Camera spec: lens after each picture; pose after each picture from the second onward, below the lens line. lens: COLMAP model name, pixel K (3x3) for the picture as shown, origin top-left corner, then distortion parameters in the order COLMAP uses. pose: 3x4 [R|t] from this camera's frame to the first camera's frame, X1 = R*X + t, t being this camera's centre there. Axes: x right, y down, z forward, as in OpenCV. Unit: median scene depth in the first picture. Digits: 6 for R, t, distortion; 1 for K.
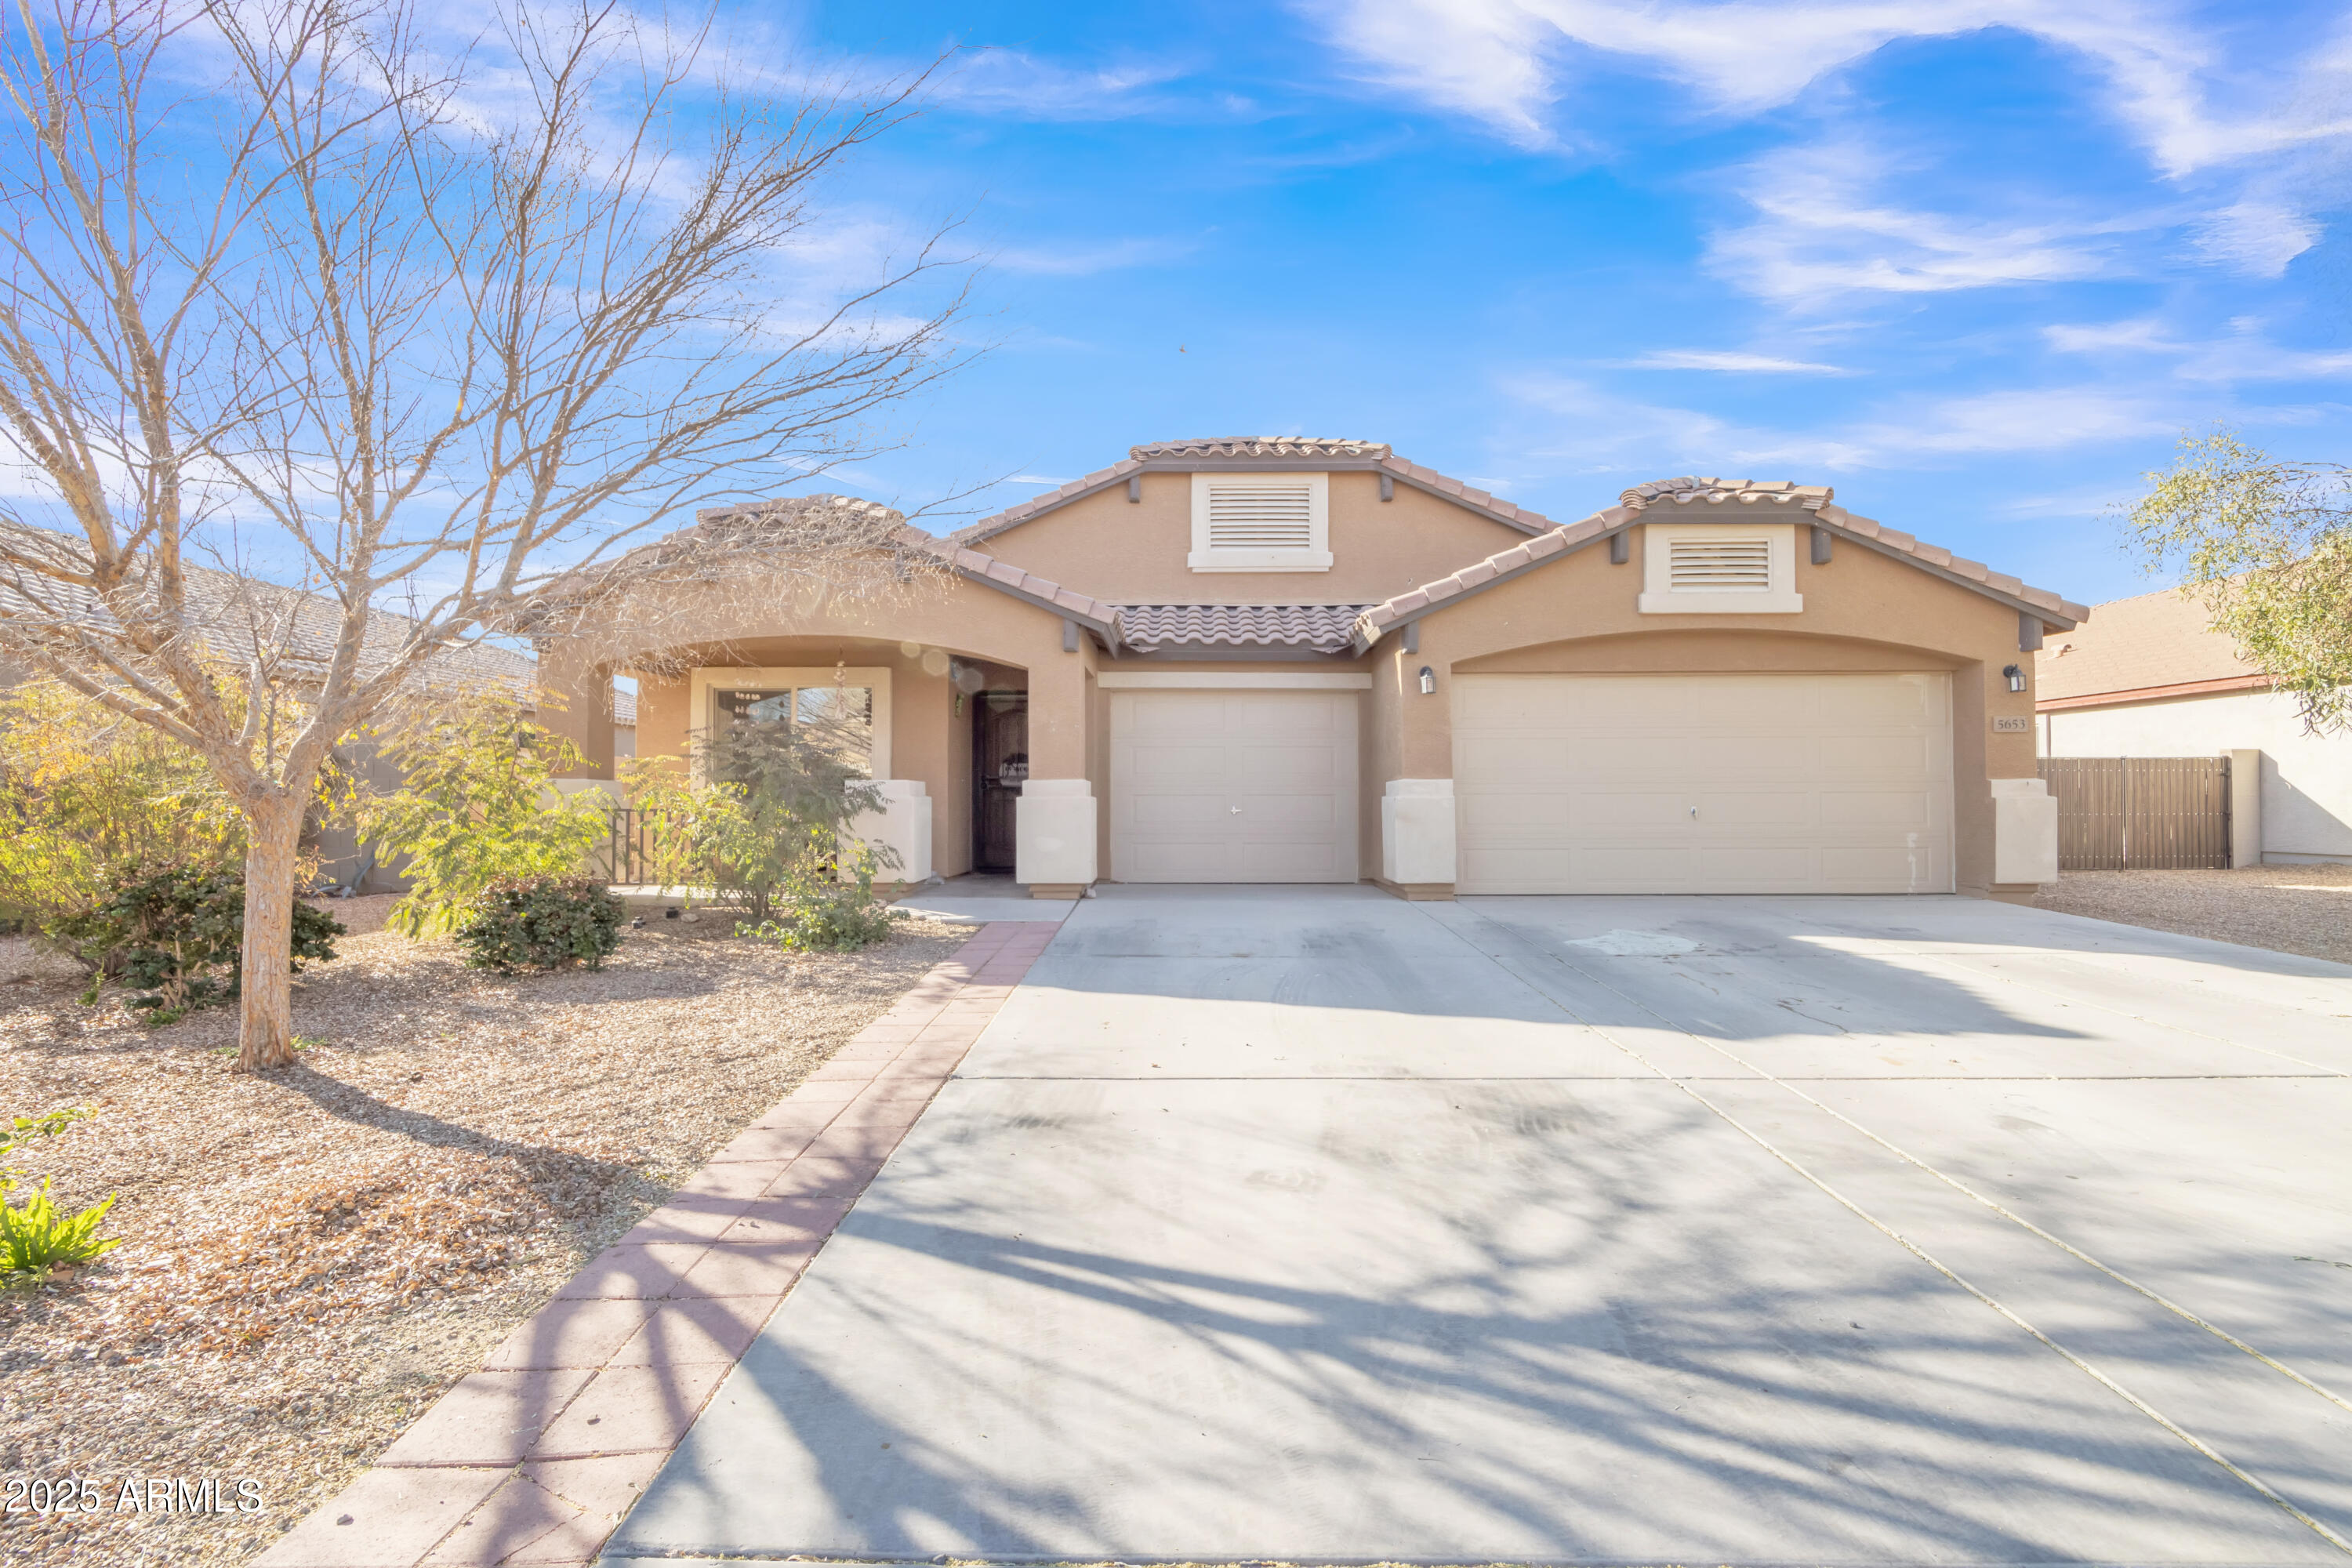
lens RADIAL K [[1087.9, 0, 1171.5], [0, 1087.9, 786.5], [0, 0, 1]] dist [-0.002366, -0.001224]
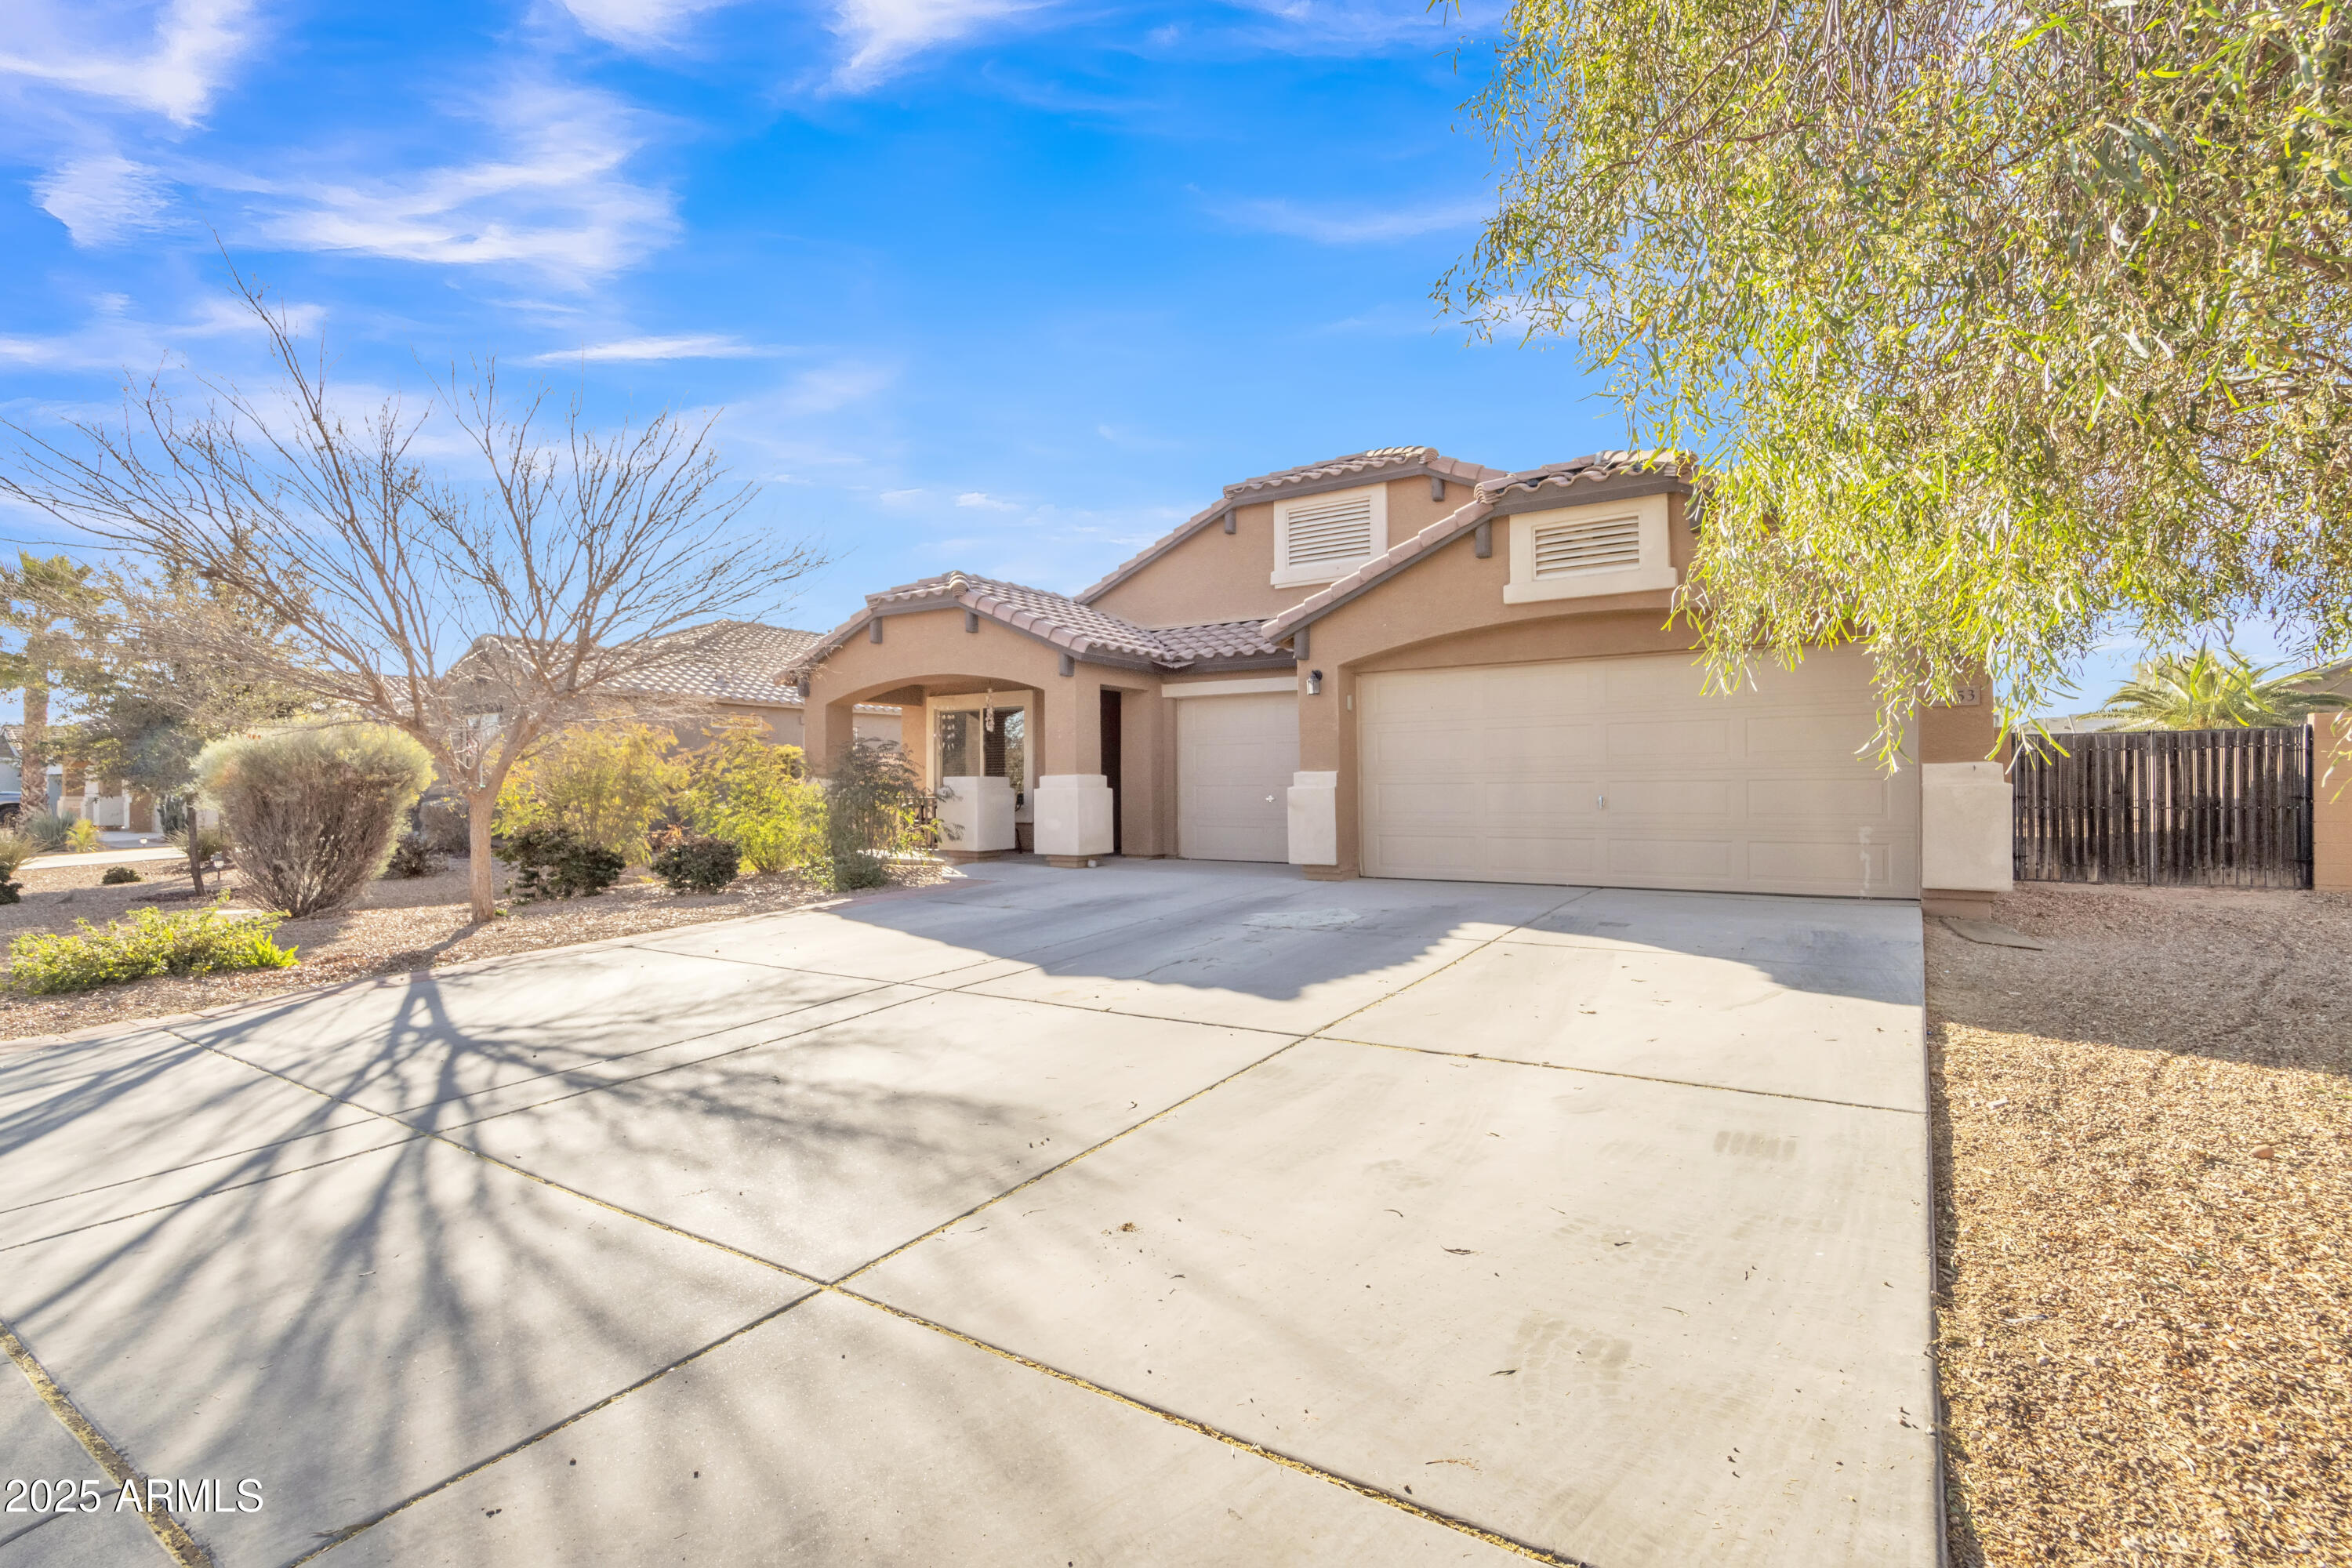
lens RADIAL K [[1087.9, 0, 1171.5], [0, 1087.9, 786.5], [0, 0, 1]] dist [-0.002366, -0.001224]
pose [[0.838141, -0.004519, -0.545434, 0.714453], [0.010381, 0.999917, 0.007667, -0.001119], [0.545354, -0.012088, 0.838118, -0.016760]]
